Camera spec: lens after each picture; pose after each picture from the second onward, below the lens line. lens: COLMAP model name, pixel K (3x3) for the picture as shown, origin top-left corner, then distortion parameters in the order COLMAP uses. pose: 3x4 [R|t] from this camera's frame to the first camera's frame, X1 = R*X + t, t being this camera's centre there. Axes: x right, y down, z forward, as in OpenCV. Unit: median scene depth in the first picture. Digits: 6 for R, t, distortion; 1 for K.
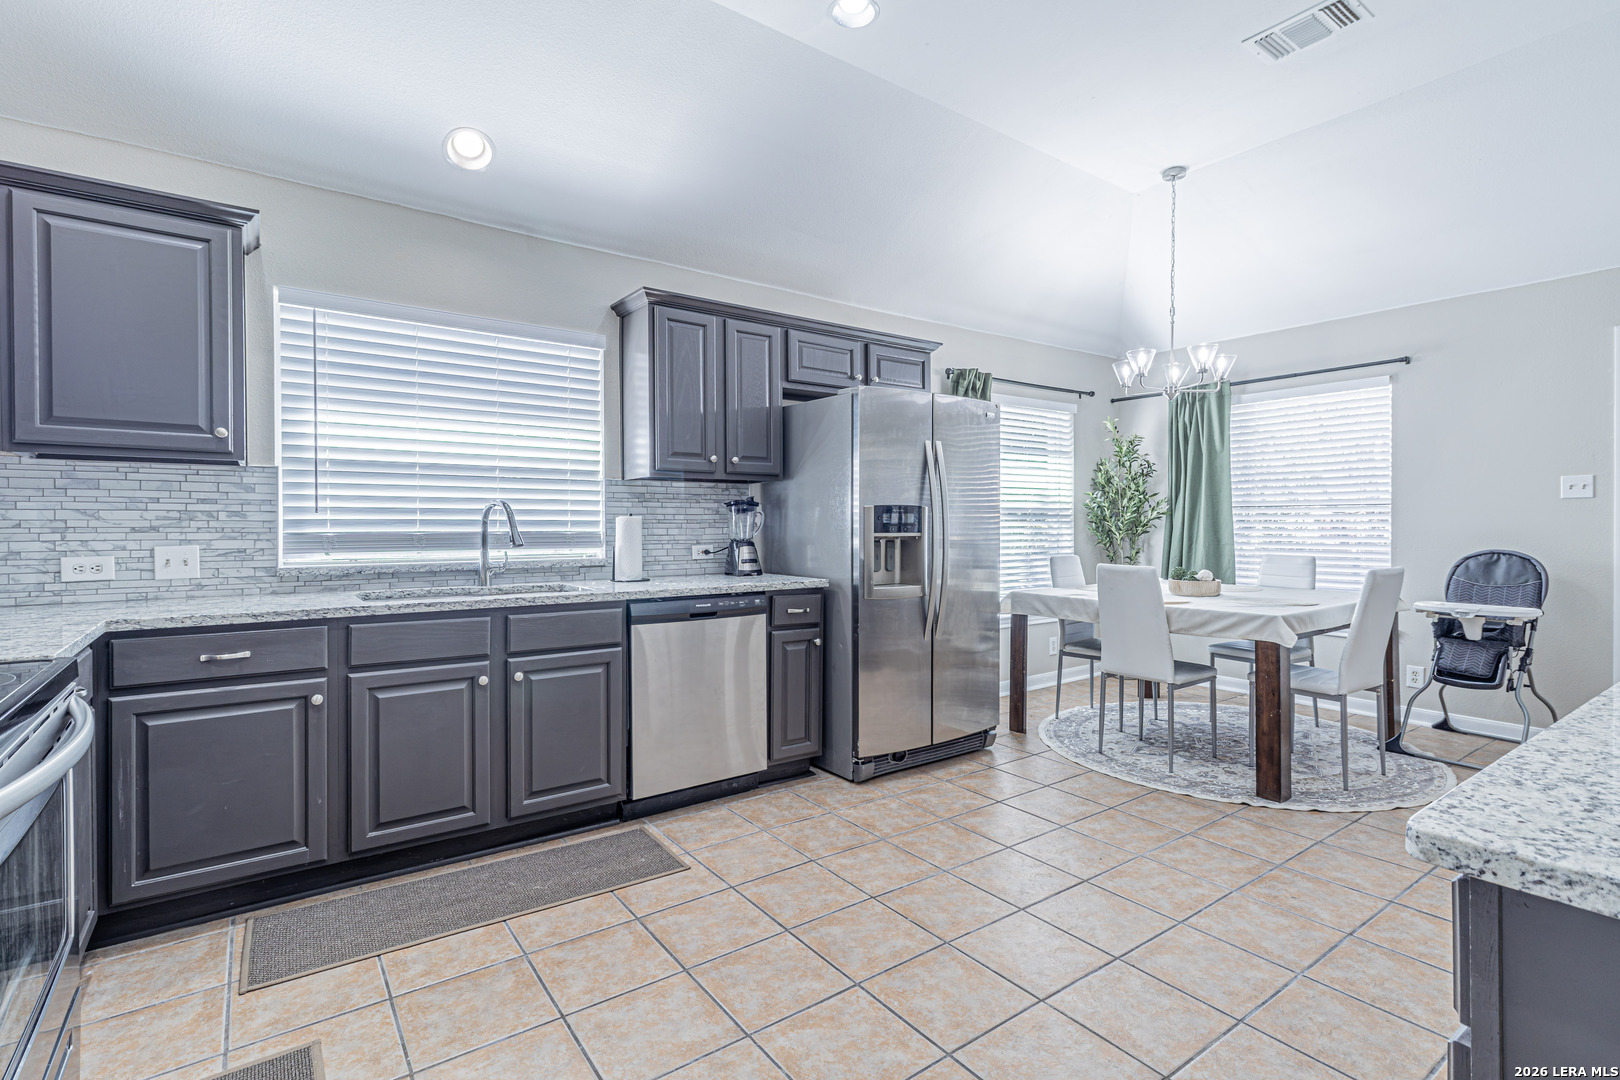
lens RADIAL K [[758.3, 0, 817.0], [0, 758.3, 535.1], [0, 0, 1]] dist [0.008254, -0.000037]
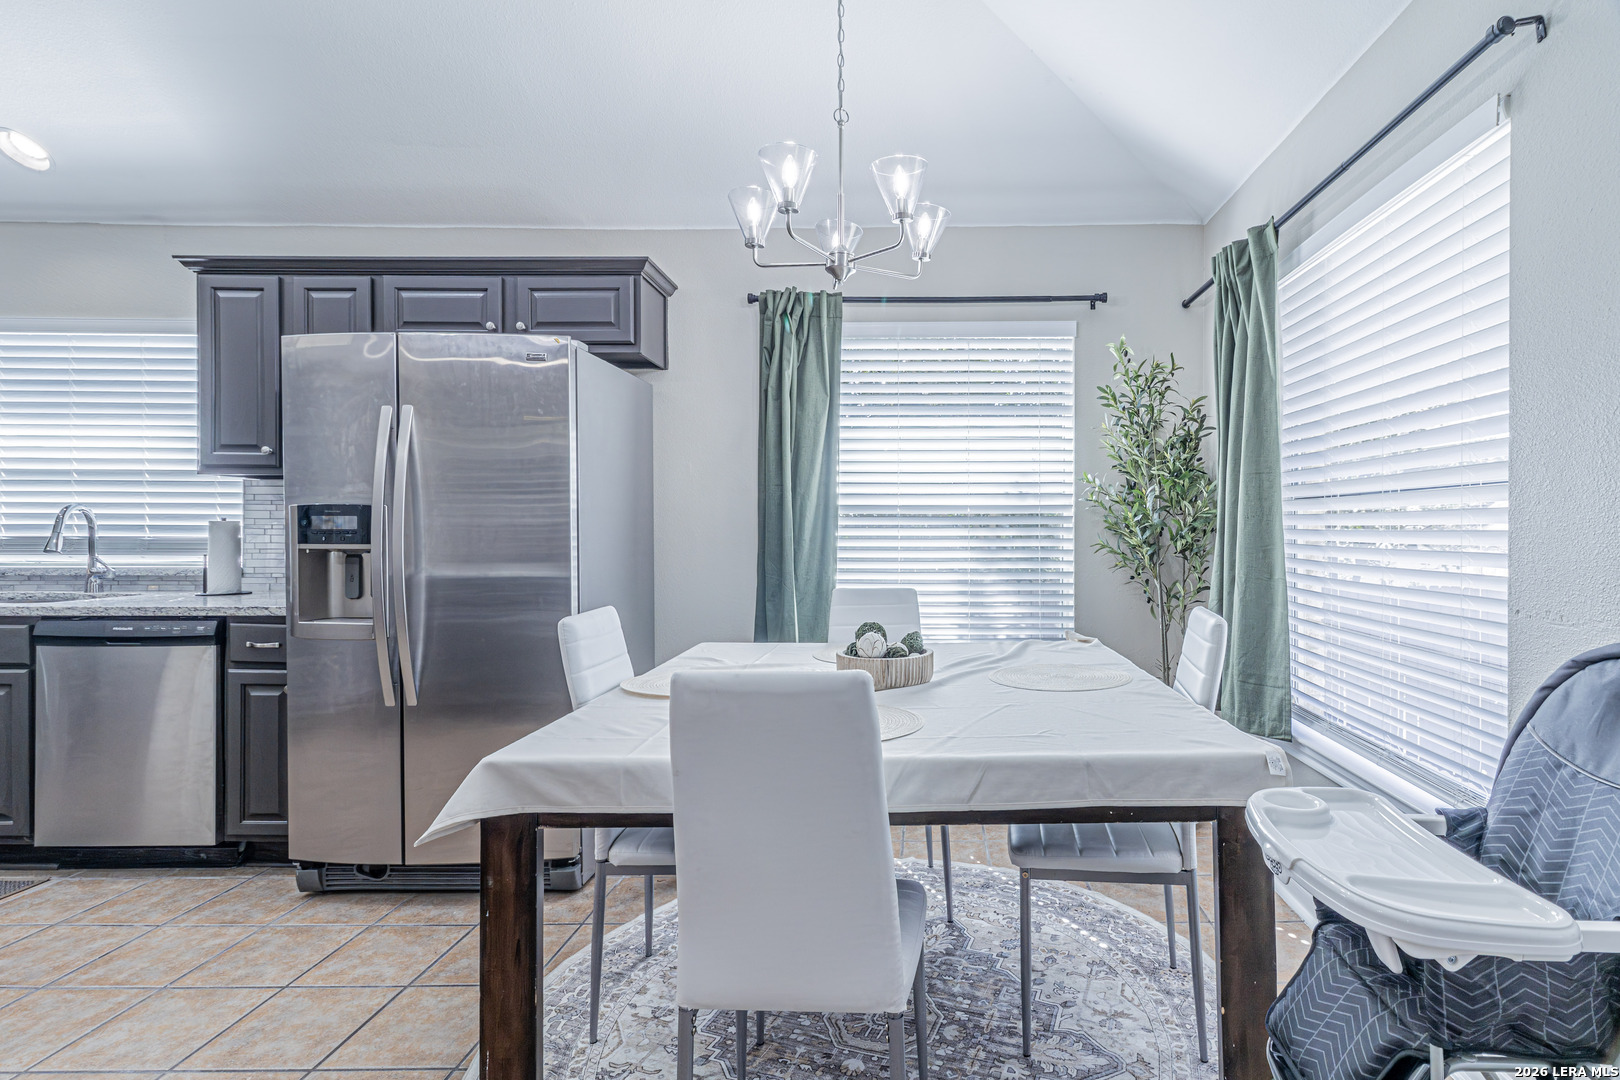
lens RADIAL K [[813.0, 0, 928.4], [0, 813.0, 535.6], [0, 0, 1]] dist [0.001351, 0.001569]
pose [[0.807419, 0.008503, -0.589917, 0.938581], [-0.011316, 0.999935, -0.001076, -0.015406], [0.589870, 0.007545, 0.807463, 0.697212]]
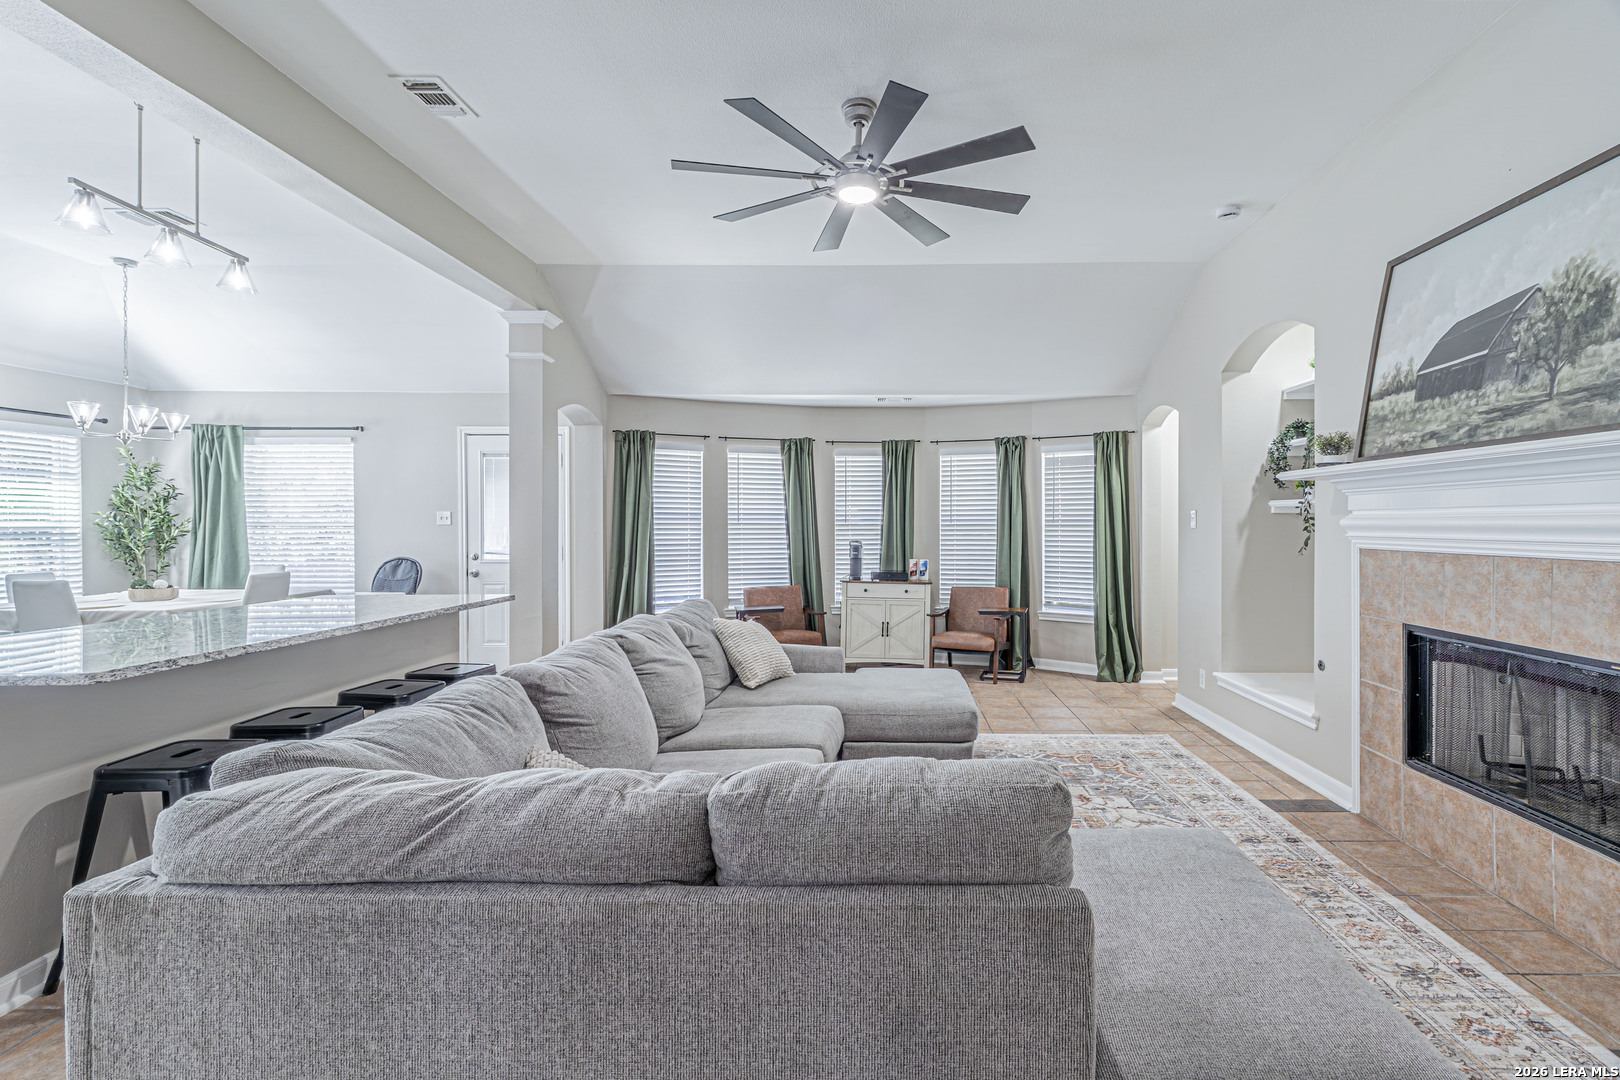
lens RADIAL K [[758.3, 0, 883.9], [0, 758.3, 528.1], [0, 0, 1]] dist [0.008254, -0.000037]
pose [[0.597785, -0.004433, 0.801644, 0.238491], [0.010955, 0.999937, -0.002639, -0.028198], [-0.801582, 0.010360, 0.597796, -0.847125]]
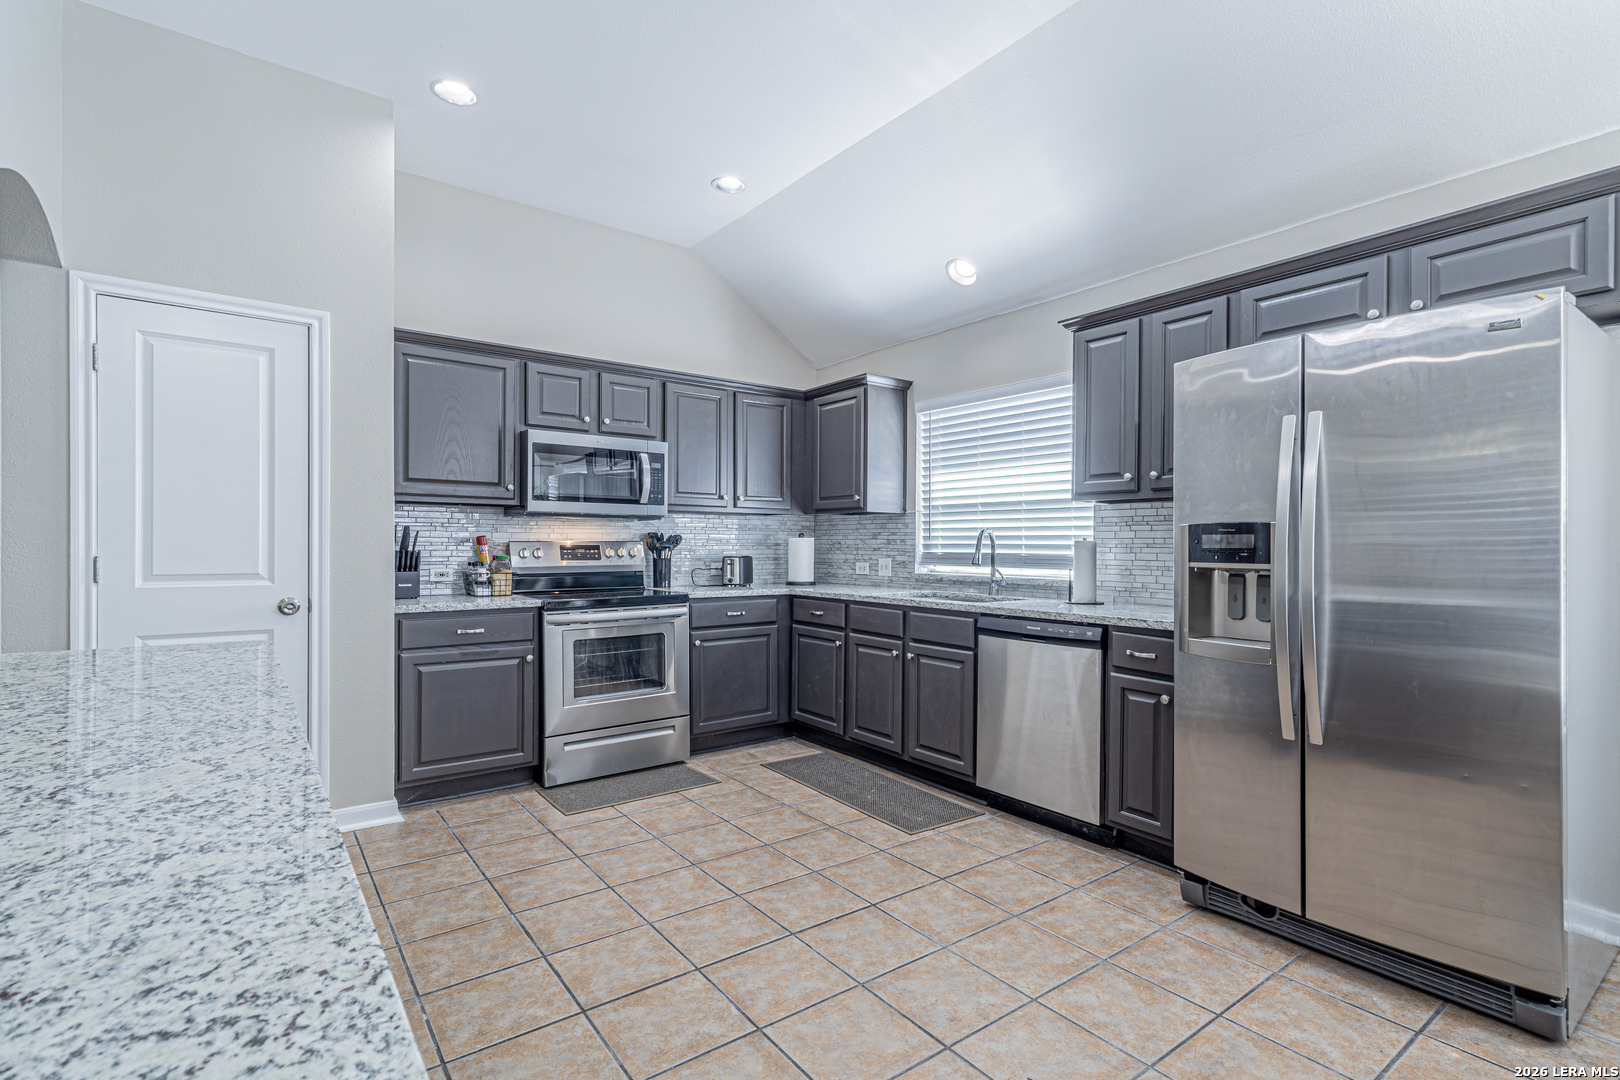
lens RADIAL K [[758.3, 0, 817.8], [0, 758.3, 548.4], [0, 0, 1]] dist [0.008254, -0.000037]
pose [[0.018846, 0.005492, -0.999807, 0.750881], [-0.018702, 0.999812, 0.005139, -0.012213], [0.999647, 0.018601, 0.018945, 0.601552]]
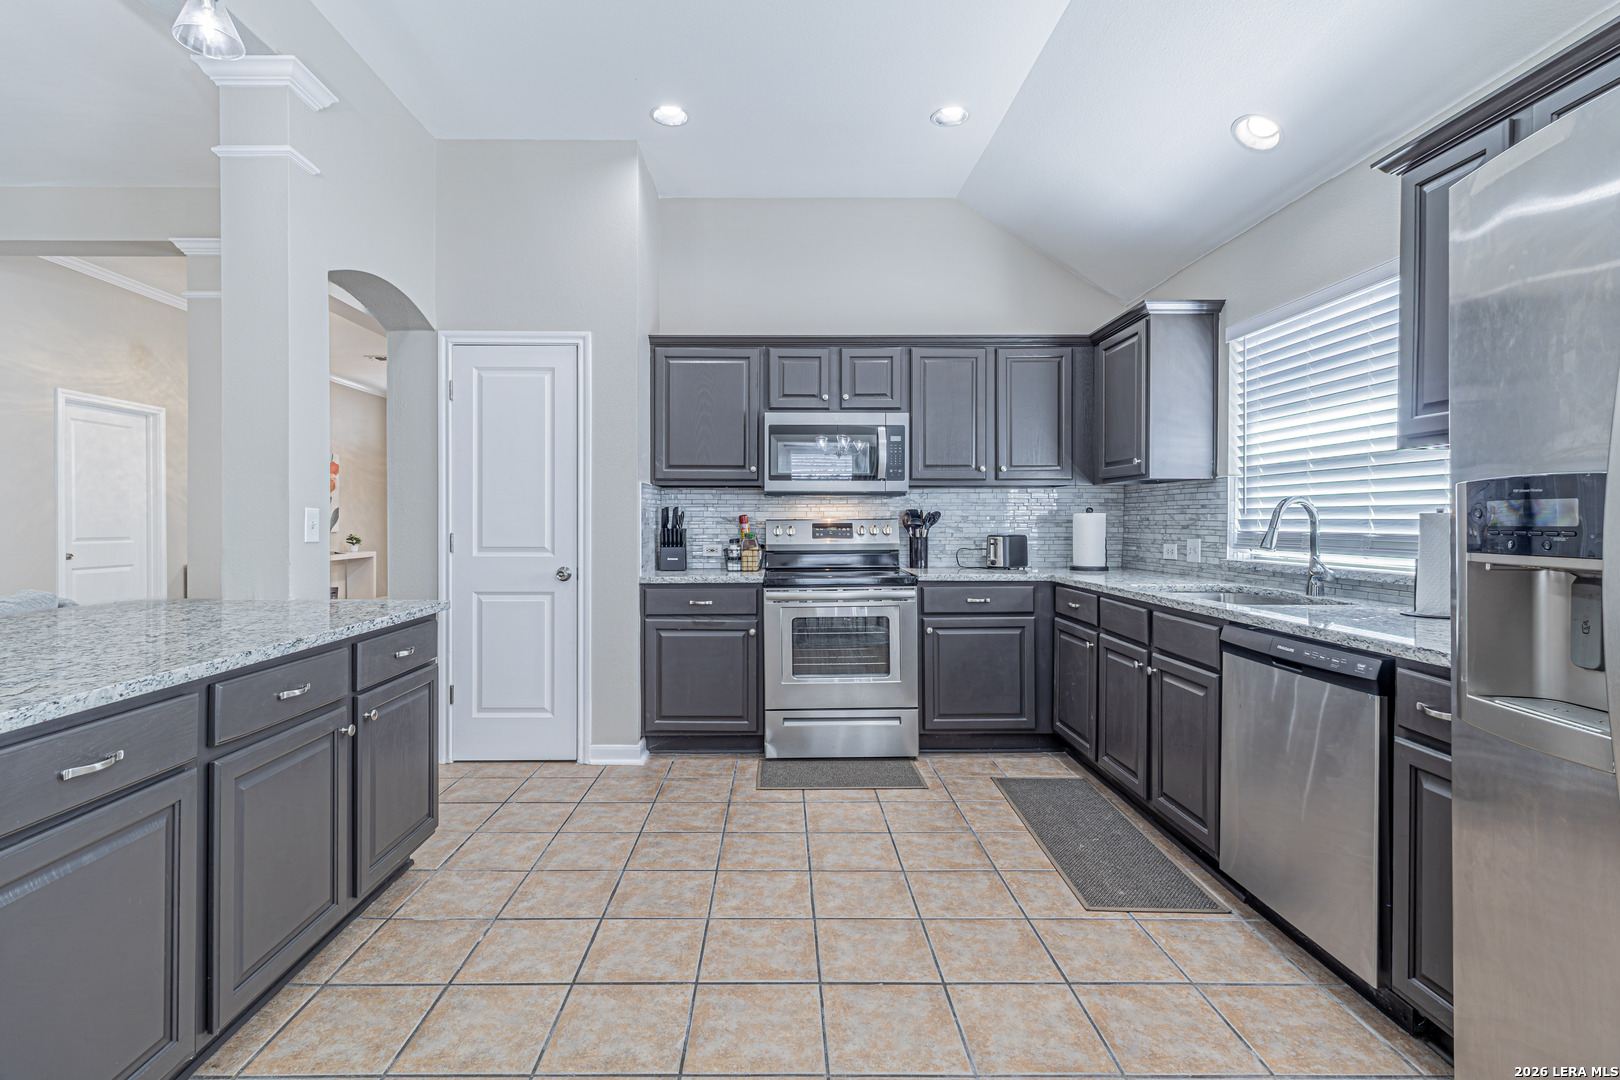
lens RADIAL K [[758.3, 0, 774.1], [0, 758.3, 527.3], [0, 0, 1]] dist [0.008254, -0.000037]
pose [[-0.578501, 0.008843, -0.815634, 0.568338], [-0.009131, 0.999808, 0.017316, -0.018250], [0.815631, 0.017465, -0.578309, 0.885325]]
